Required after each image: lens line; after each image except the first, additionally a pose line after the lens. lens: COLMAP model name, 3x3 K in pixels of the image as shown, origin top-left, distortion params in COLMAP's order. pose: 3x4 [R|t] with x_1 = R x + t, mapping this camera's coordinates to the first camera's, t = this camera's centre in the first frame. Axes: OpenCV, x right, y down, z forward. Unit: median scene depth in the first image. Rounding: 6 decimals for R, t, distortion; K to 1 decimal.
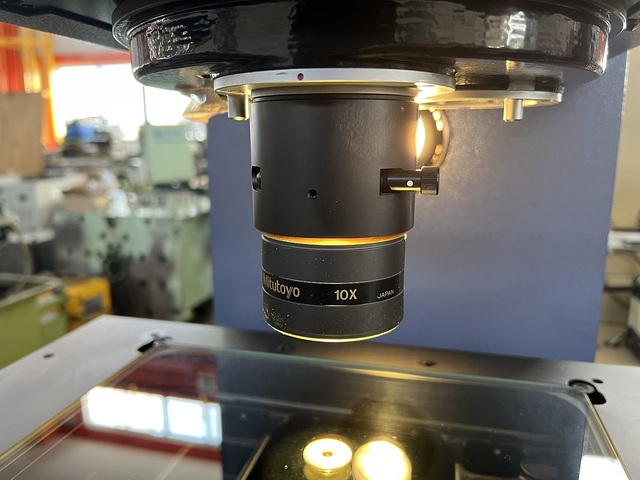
lens RADIAL K [[496.0, 0, 321.7], [0, 496.0, 238.5], [0, 0, 1]] dist [0.002621, -0.000873]
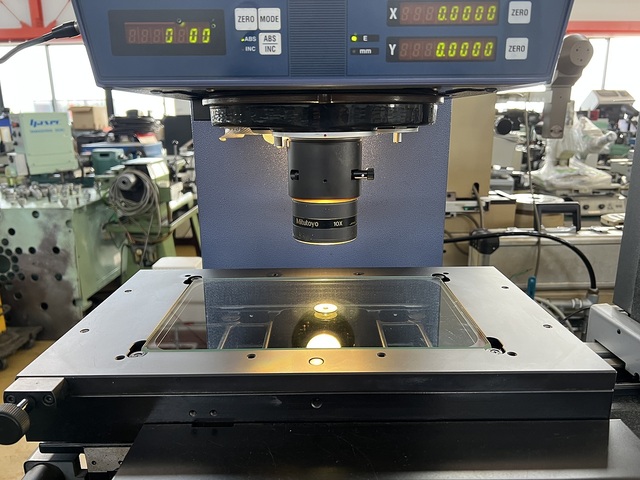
lens RADIAL K [[484.1, 0, 320.9], [0, 484.1, 244.7], [0, 0, 1]] dist [0.026716, -0.036474]
pose [[0.968469, -0.066220, 0.240171, -0.368026], [0.054866, 0.997050, 0.053668, 0.053014], [-0.243017, -0.038798, 0.969246, -0.756758]]
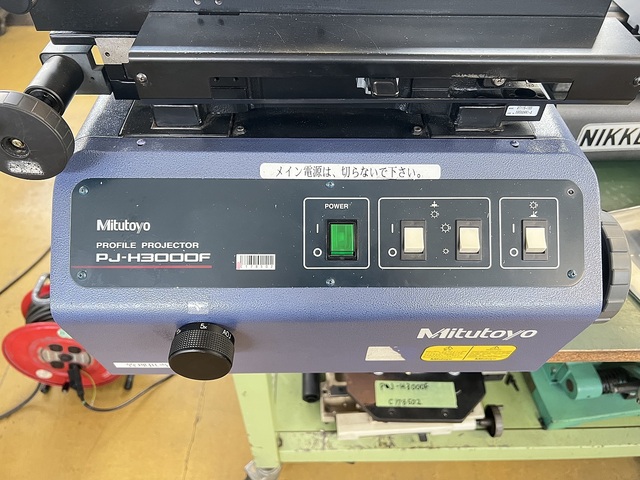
lens RADIAL K [[484.6, 0, 322.8], [0, 484.6, 237.8], [0, 0, 1]] dist [0.045074, -0.063343]
pose [[0.964695, -0.178571, 0.193589, -0.455962], [0.033985, 0.813302, 0.580849, 0.310046], [-0.261169, -0.553762, 0.790657, -0.887945]]
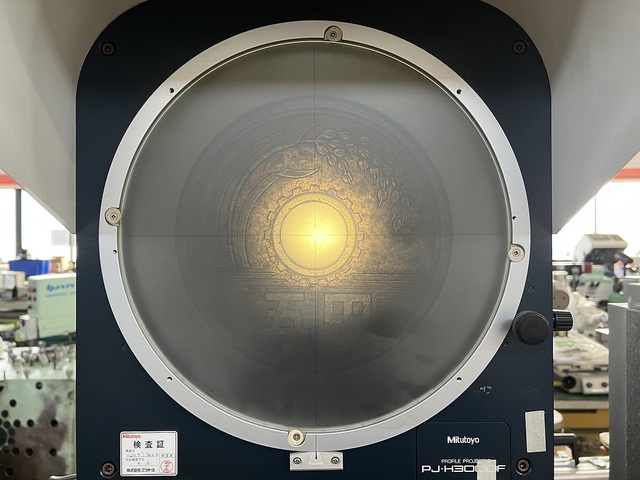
lens RADIAL K [[485.3, 0, 326.4], [0, 485.3, 237.4], [0, 0, 1]] dist [0.044032, -0.066711]
pose [[0.968875, -0.000492, 0.247551, -0.372190], [0.051311, 0.978681, -0.198875, -0.969139], [-0.242176, 0.205387, 0.948244, -1.156330]]
